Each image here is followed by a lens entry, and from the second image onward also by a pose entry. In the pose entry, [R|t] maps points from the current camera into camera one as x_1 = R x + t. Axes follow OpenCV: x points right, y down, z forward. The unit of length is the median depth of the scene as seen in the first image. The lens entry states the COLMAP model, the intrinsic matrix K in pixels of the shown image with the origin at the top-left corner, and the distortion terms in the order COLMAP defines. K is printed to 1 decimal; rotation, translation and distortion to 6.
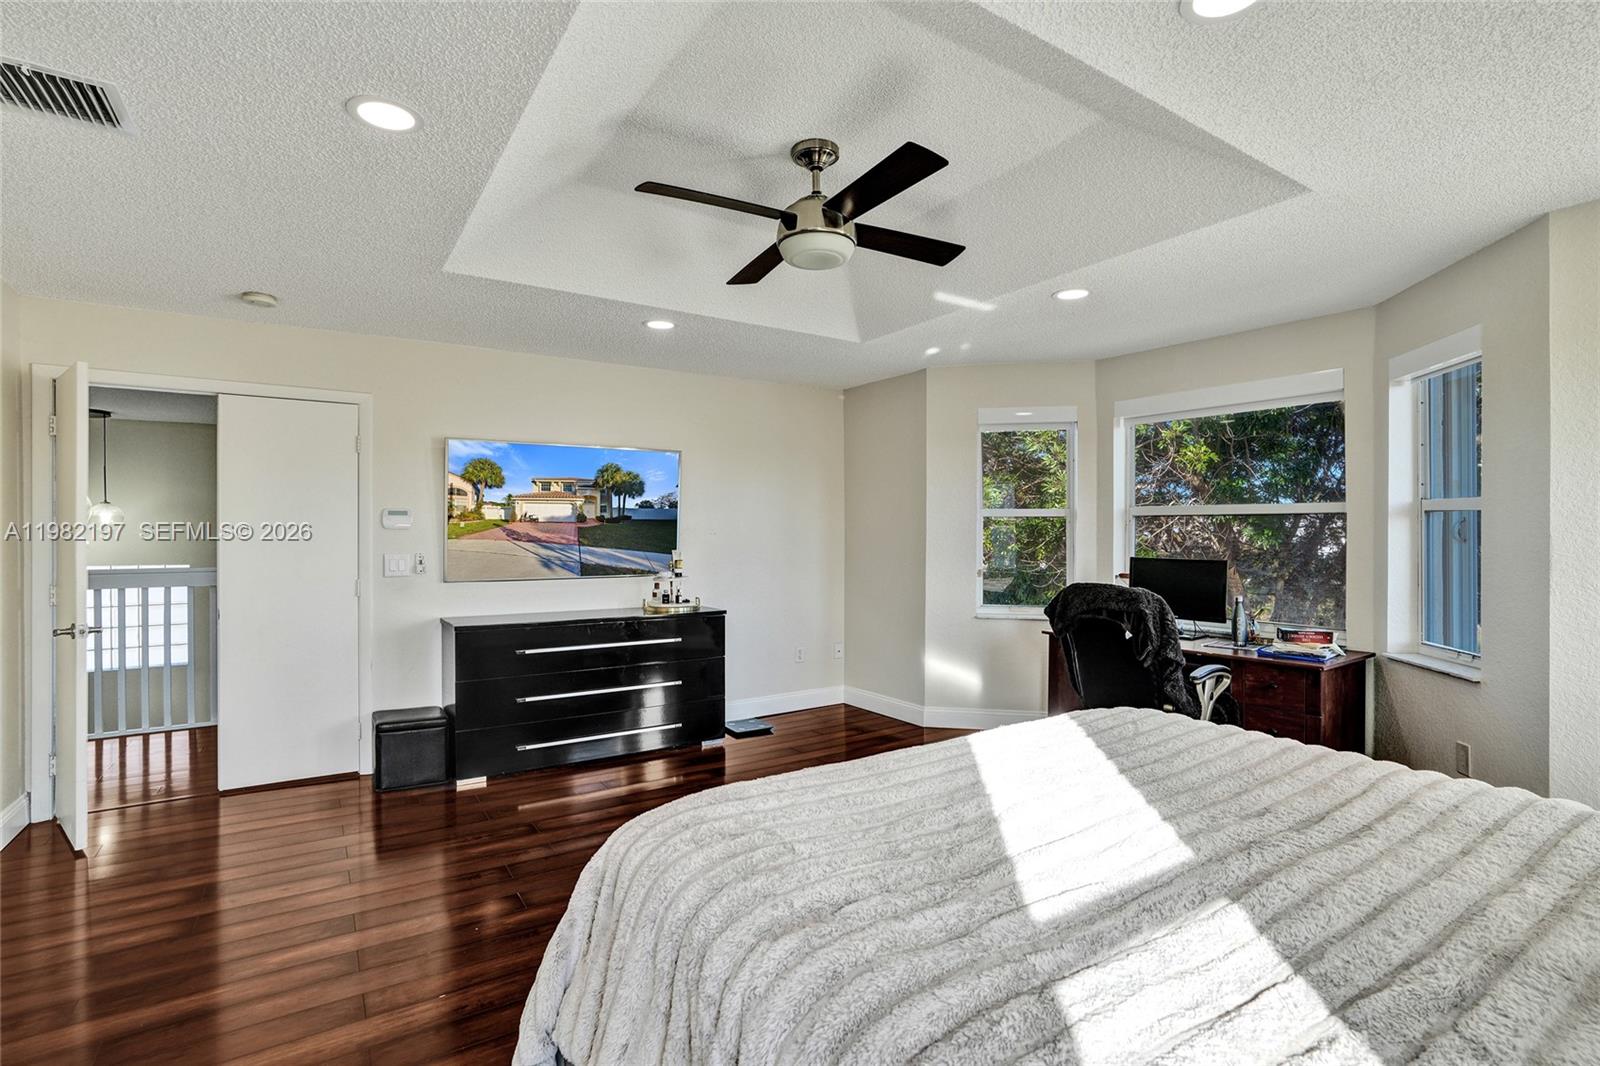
lens RADIAL K [[753.9, 0, 785.9], [0, 753.9, 533.7], [0, 0, 1]] dist [-0.024120, 0.003760]
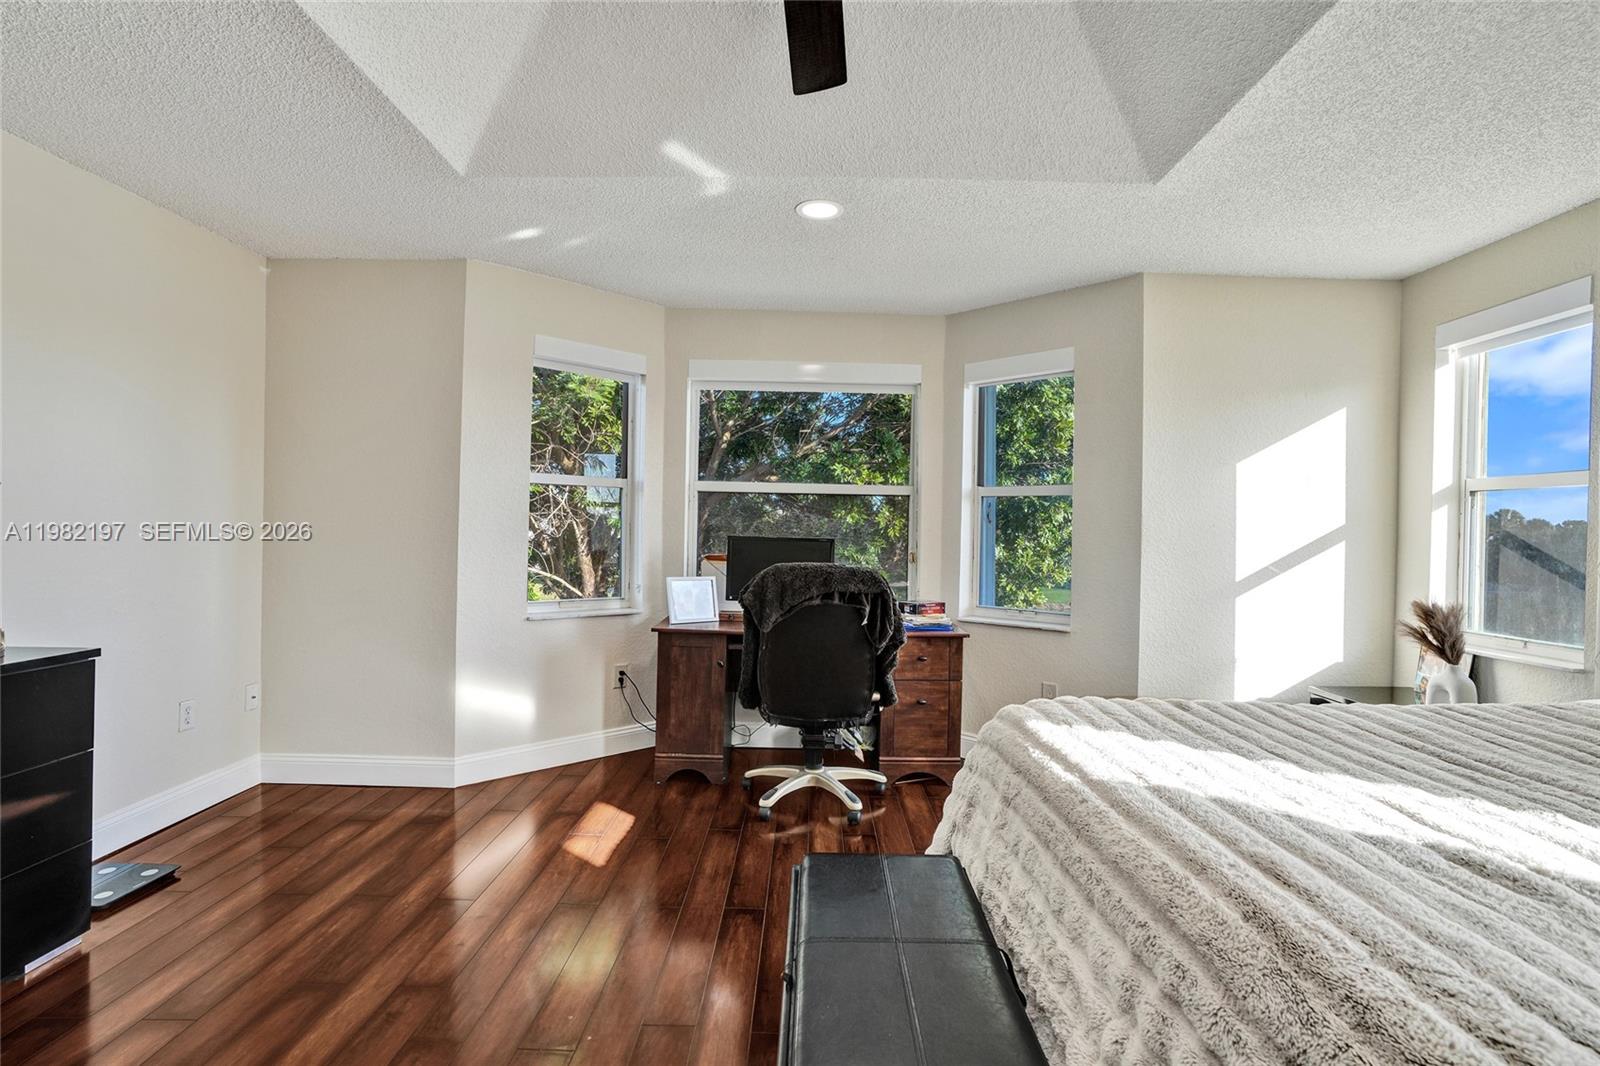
lens RADIAL K [[753.9, 0, 810.6], [0, 753.9, 527.3], [0, 0, 1]] dist [-0.024120, 0.003760]
pose [[0.552854, 0.014651, 0.833149, -0.215329], [-0.018684, 0.999812, -0.005184, 0.022154], [-0.833069, -0.012700, 0.553024, 0.391973]]
